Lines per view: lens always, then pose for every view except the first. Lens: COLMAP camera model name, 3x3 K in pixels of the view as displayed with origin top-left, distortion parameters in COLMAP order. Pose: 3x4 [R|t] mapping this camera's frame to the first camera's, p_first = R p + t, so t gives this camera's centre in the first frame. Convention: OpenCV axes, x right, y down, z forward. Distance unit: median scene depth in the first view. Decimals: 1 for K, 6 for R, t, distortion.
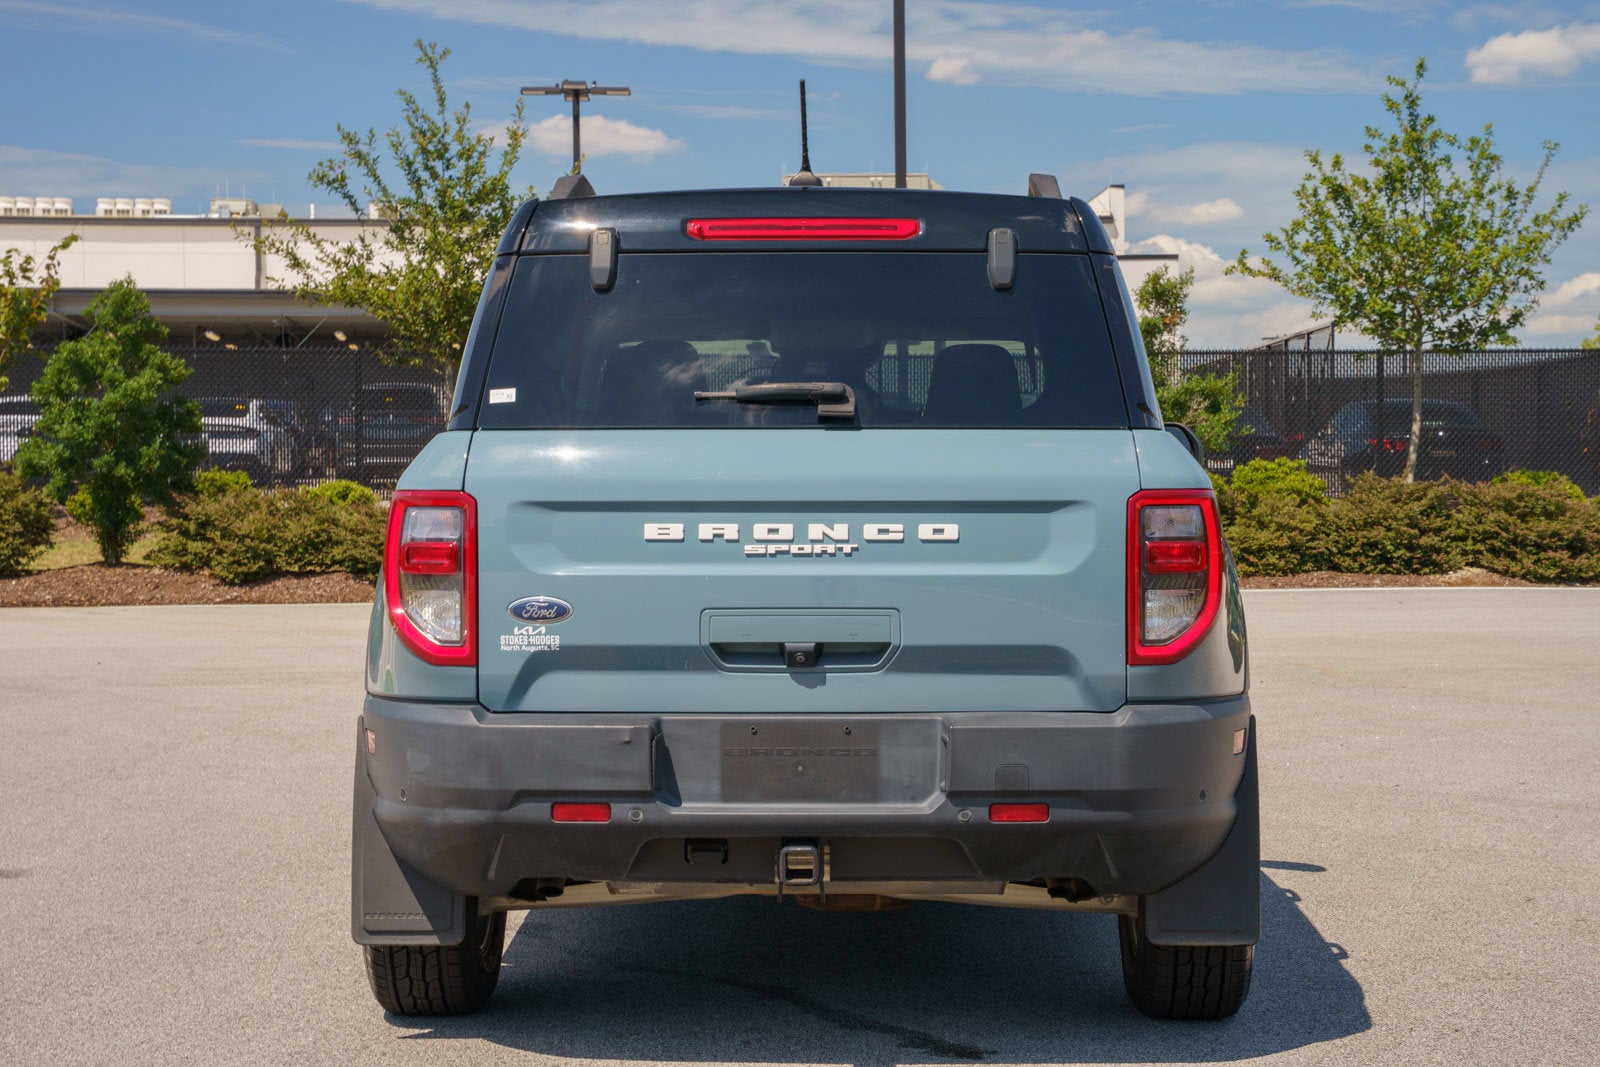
lens RADIAL K [[3089.0, 0, 803.8], [0, 3089.0, 540.2], [0, 0, 1]] dist [0.318431, 0.000000]
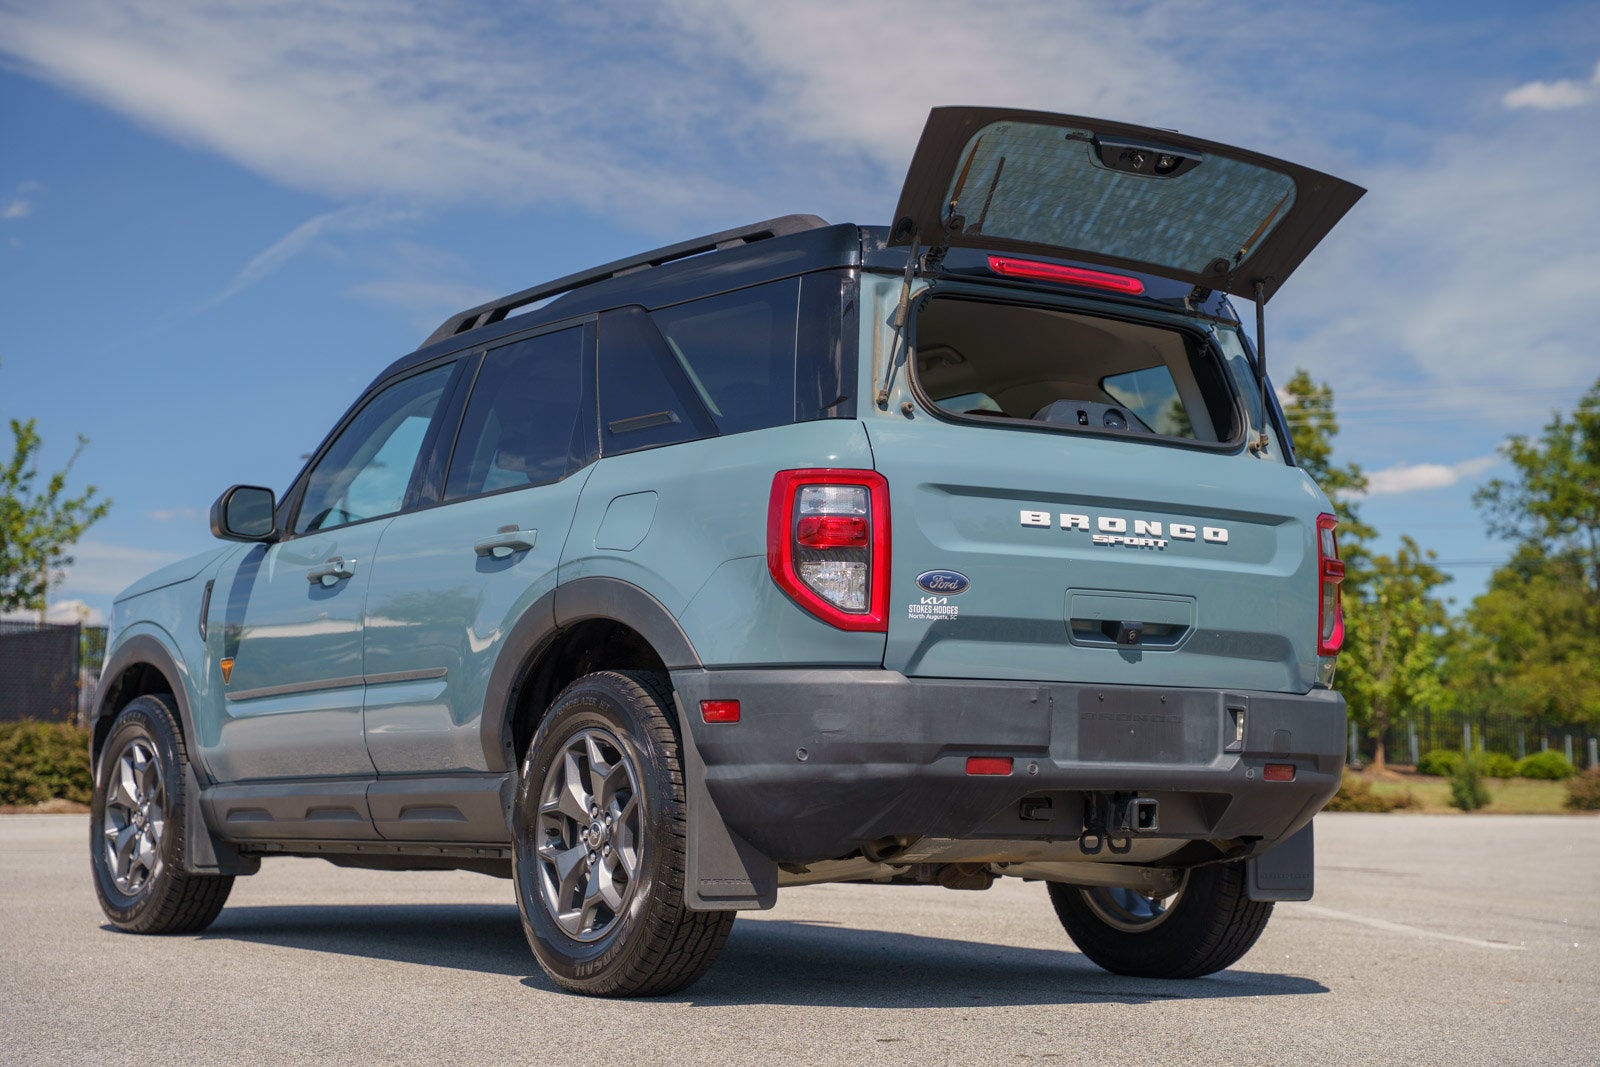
lens RADIAL K [[2616.9, 0, 799.8], [0, 2616.9, 532.7], [0, 0, 1]] dist [0.298563, 0.000000]
pose [[0.806696, 0.067534, 0.587094, -0.672518], [0.000031, 0.993444, -0.114320, 0.111207], [-0.590966, 0.092240, 0.801406, 0.284166]]
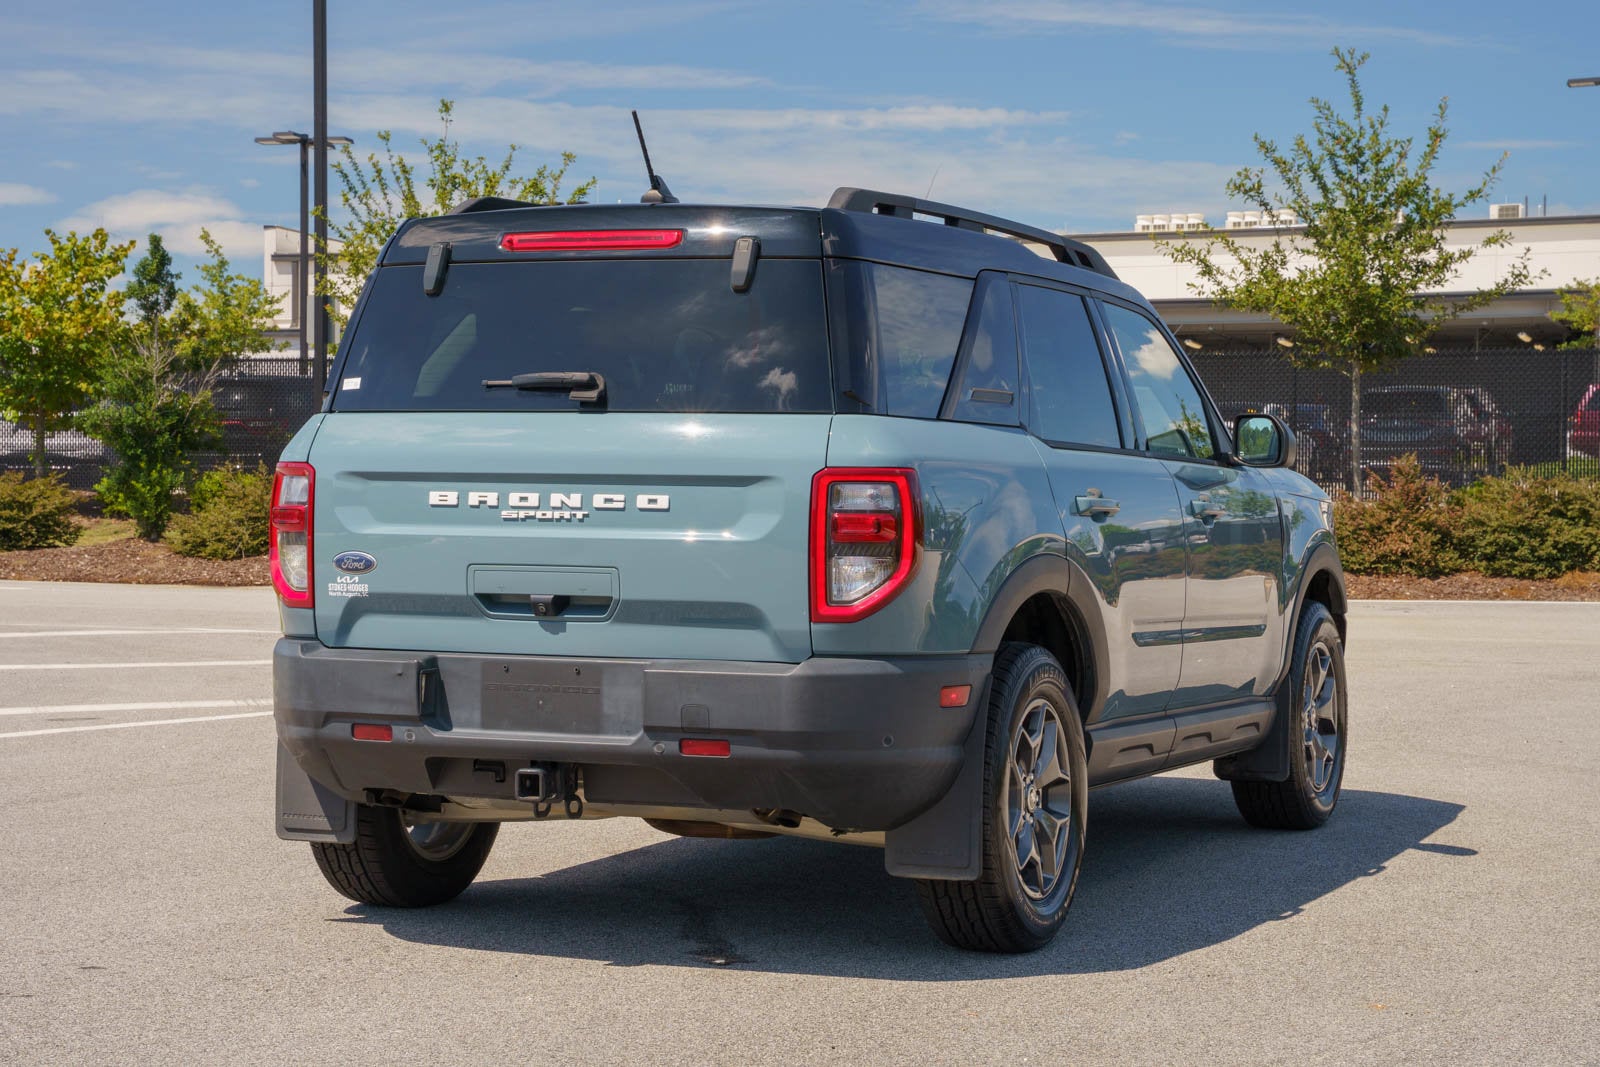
lens RADIAL K [[3089.0, 0, 800.3], [0, 3089.0, 543.7], [0, 0, 1]] dist [0.318431, 0.000000]
pose [[0.926221, 0.018687, -0.376517, 0.525209], [-0.019035, 0.999815, 0.002797, 0.008614], [0.376500, 0.004576, 0.926405, -0.045934]]
